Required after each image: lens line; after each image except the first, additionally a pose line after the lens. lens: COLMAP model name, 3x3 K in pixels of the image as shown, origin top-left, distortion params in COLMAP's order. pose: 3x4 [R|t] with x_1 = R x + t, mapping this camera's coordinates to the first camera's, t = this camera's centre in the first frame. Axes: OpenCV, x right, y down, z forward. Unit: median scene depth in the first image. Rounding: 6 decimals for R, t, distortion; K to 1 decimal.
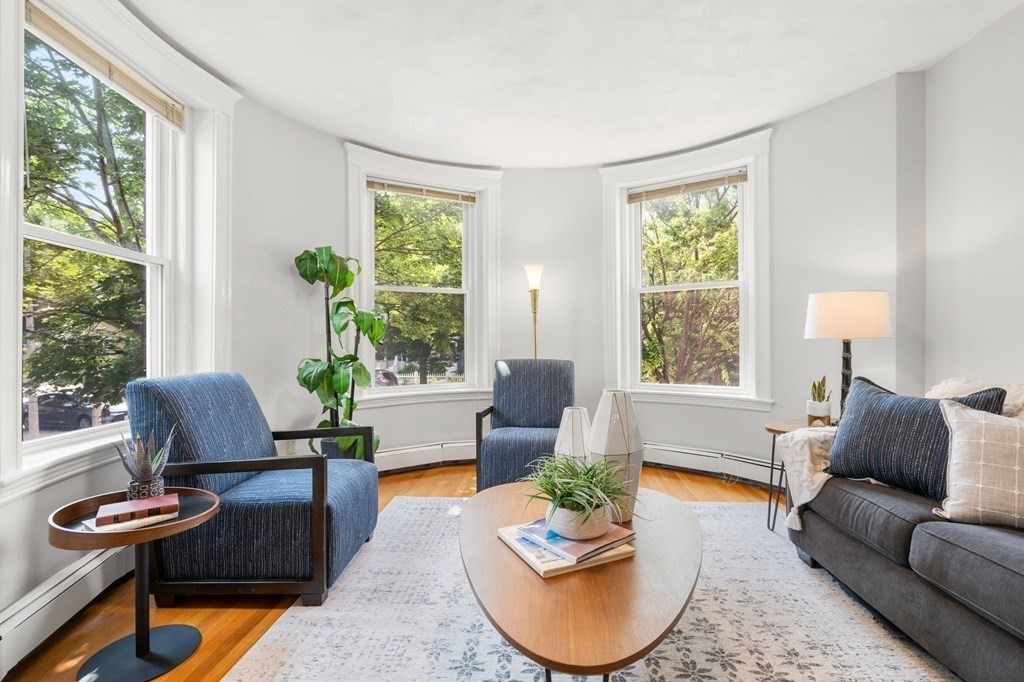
lens RADIAL K [[466.6, 0, 513.2], [0, 466.6, 342.2], [0, 0, 1]] dist [-0.002624, 0.000729]
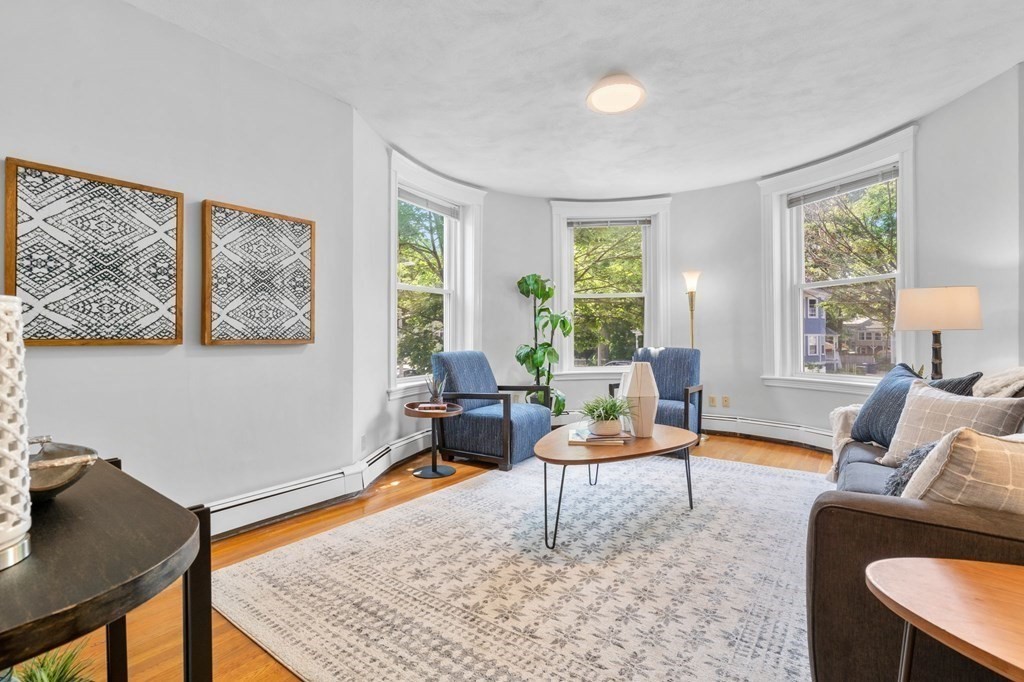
lens RADIAL K [[473.9, 0, 512.5], [0, 473.9, 334.5], [0, 0, 1]] dist [-0.000498, 0.000628]
pose [[0.840128, -0.001510, -0.542386, 0.469229], [0.001235, 0.999999, -0.000872, 0.001155], [0.542386, 0.000063, 0.840129, -0.443662]]
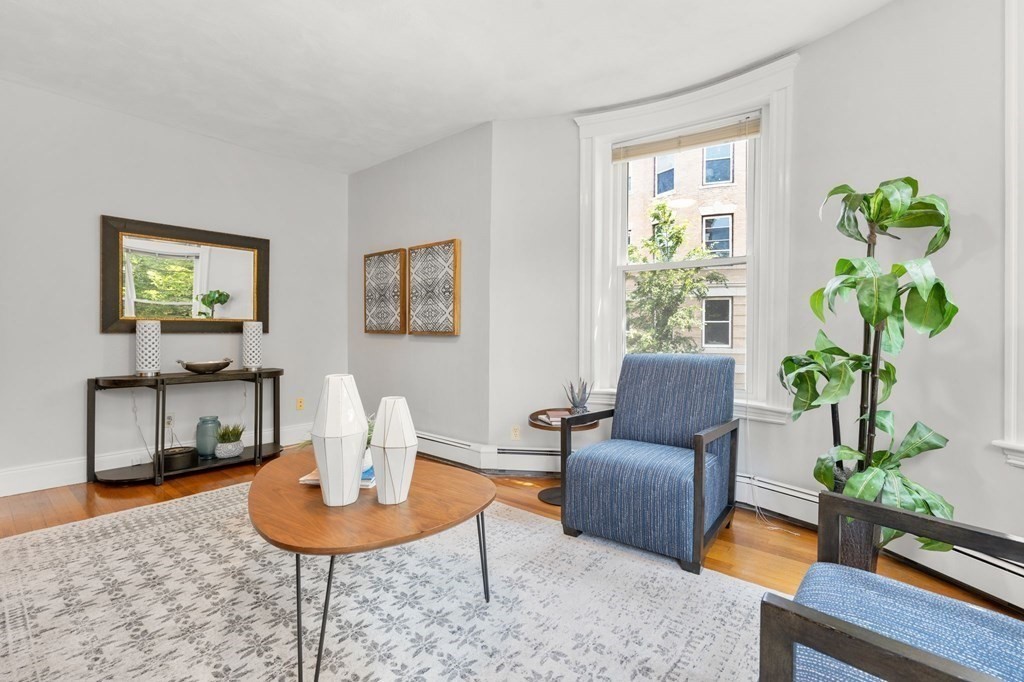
lens RADIAL K [[466.6, 0, 513.2], [0, 466.6, 342.2], [0, 0, 1]] dist [-0.002624, 0.000729]
pose [[-0.598186, 0.022987, -0.801028, 0.485529], [-0.002487, 0.999530, 0.030541, -0.001896], [0.801353, 0.020262, -0.597848, 1.161156]]
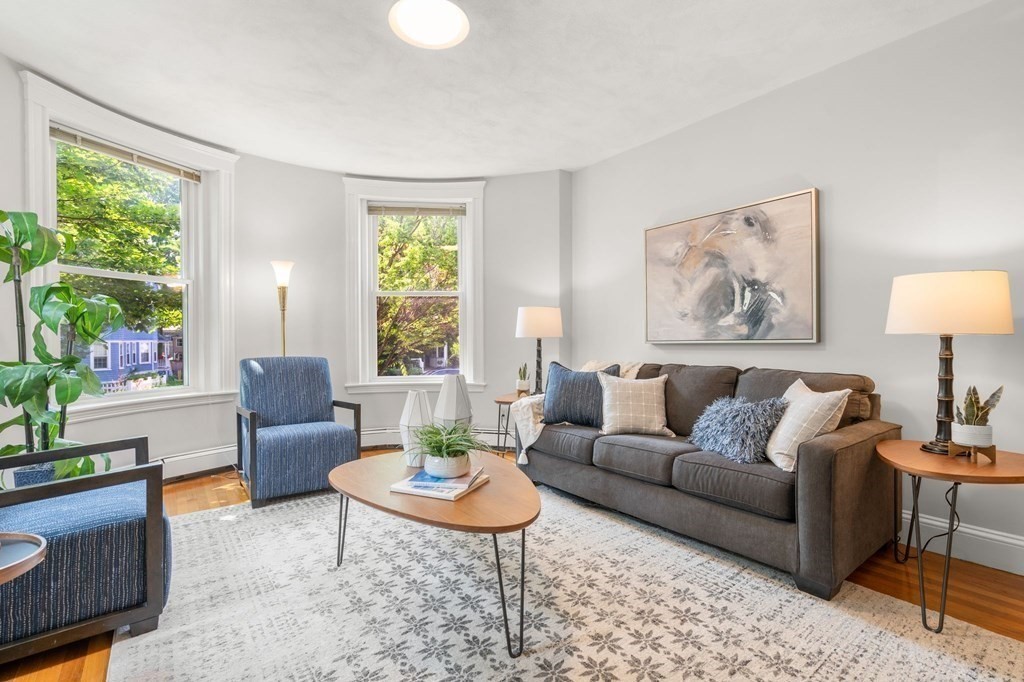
lens RADIAL K [[471.2, 0, 518.1], [0, 471.2, 342.4], [0, 0, 1]] dist [-0.002451, 0.000312]
pose [[0.750154, -0.002665, 0.661258, -0.343289], [0.000057, 0.999992, 0.003966, 0.001907], [-0.661264, -0.002937, 0.750148, -0.106949]]
